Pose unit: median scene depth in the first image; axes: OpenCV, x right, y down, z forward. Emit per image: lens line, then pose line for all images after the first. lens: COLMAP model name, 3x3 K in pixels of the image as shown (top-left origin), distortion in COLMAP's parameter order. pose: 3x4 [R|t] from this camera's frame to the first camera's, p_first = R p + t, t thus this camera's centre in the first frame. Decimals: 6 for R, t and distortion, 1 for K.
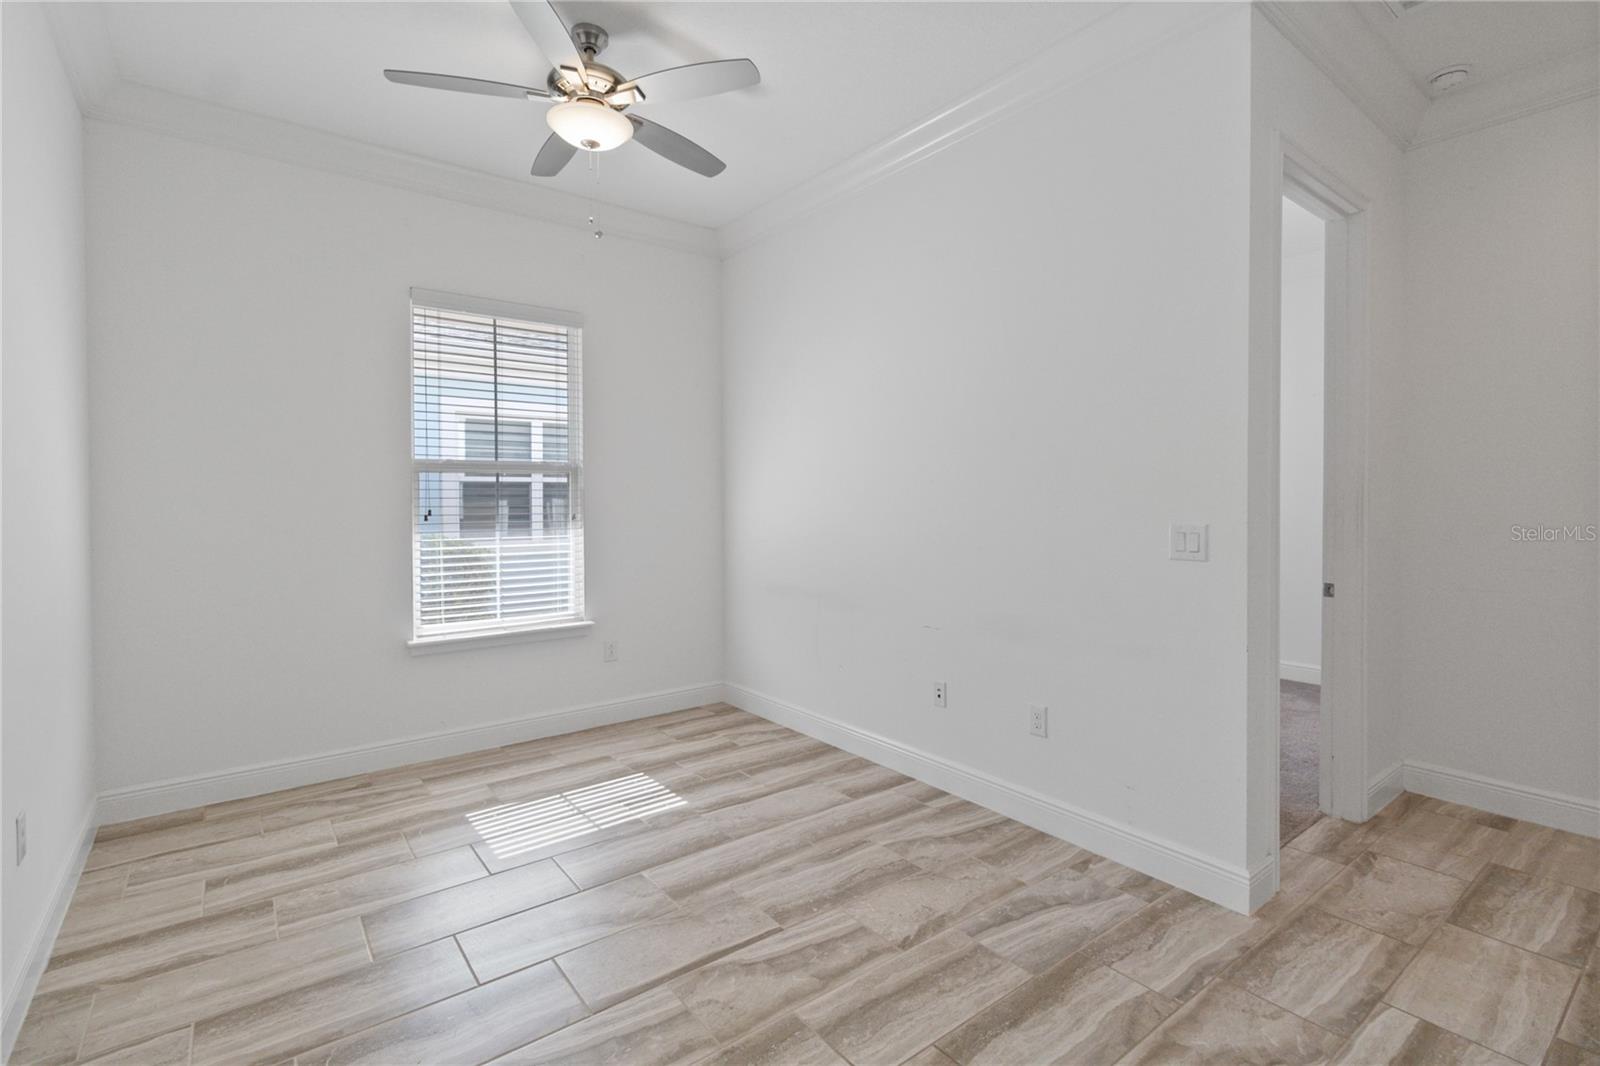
lens RADIAL K [[752.8, 0, 813.9], [0, 752.8, 504.4], [0, 0, 1]] dist [0.000728, -0.000053]
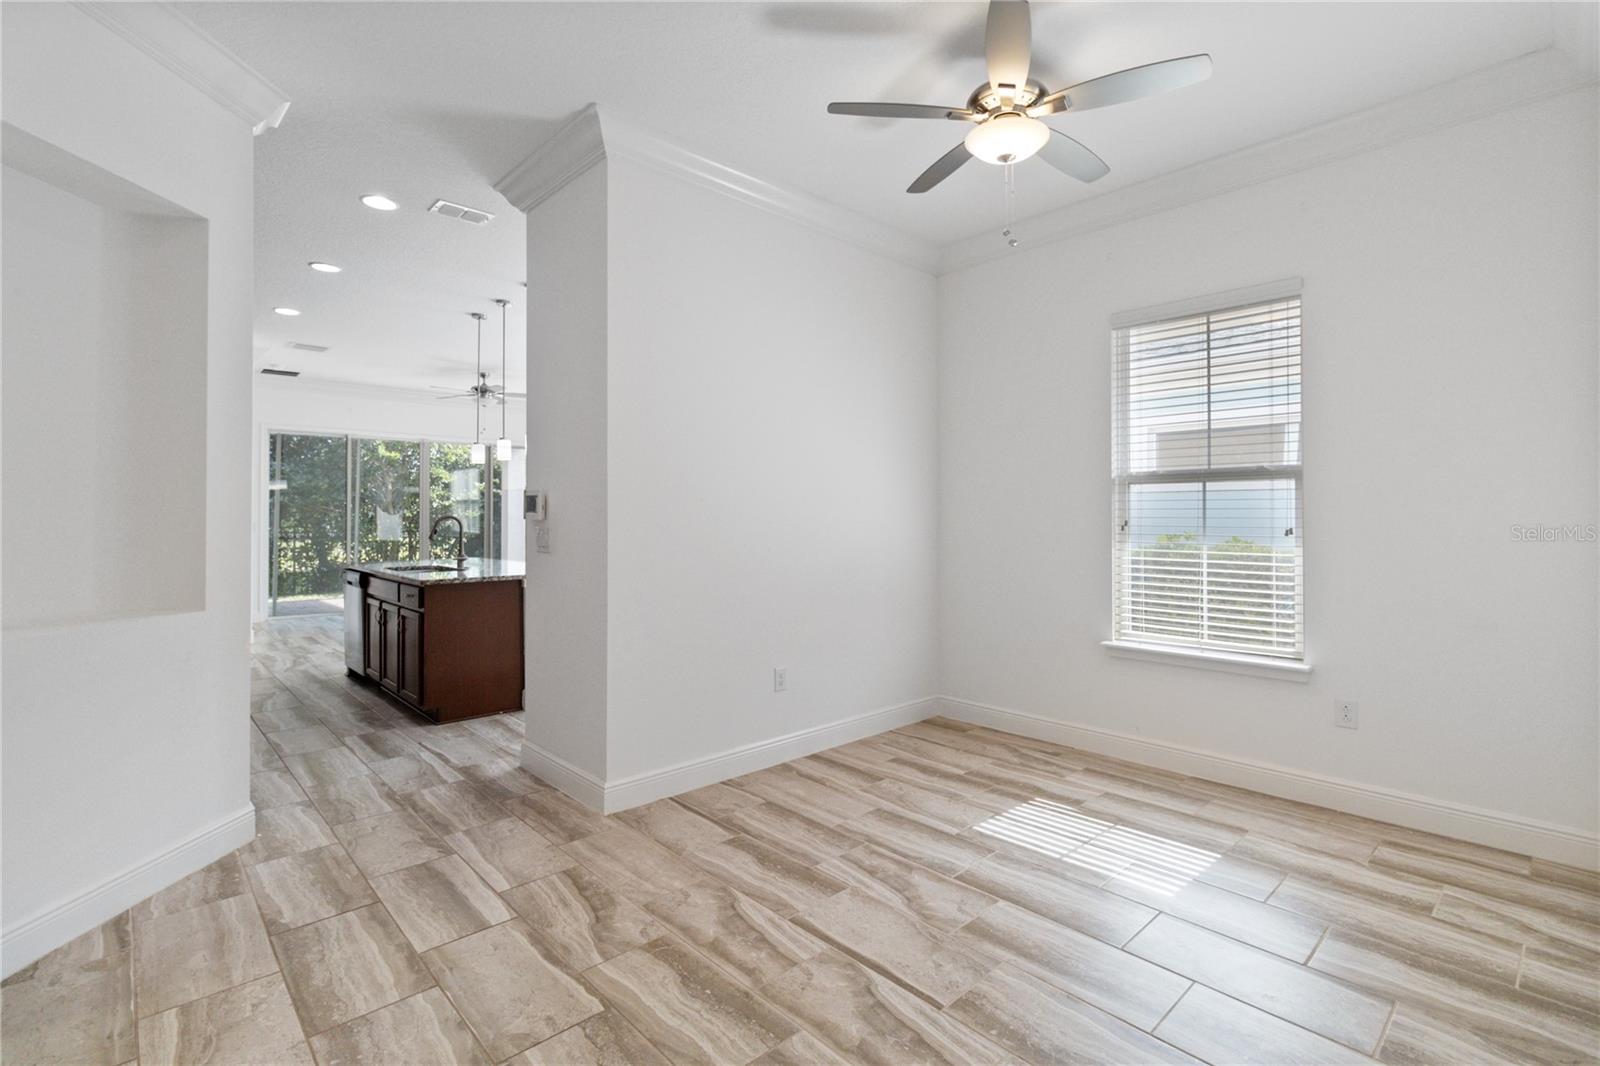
lens RADIAL K [[752.8, 0, 813.9], [0, 752.8, 504.4], [0, 0, 1]] dist [0.000728, -0.000053]
pose [[0.086434, -0.009255, -0.996215, 0.557580], [-0.005443, 0.999938, -0.009761, -0.002072], [0.996243, 0.006266, 0.086379, 0.536215]]
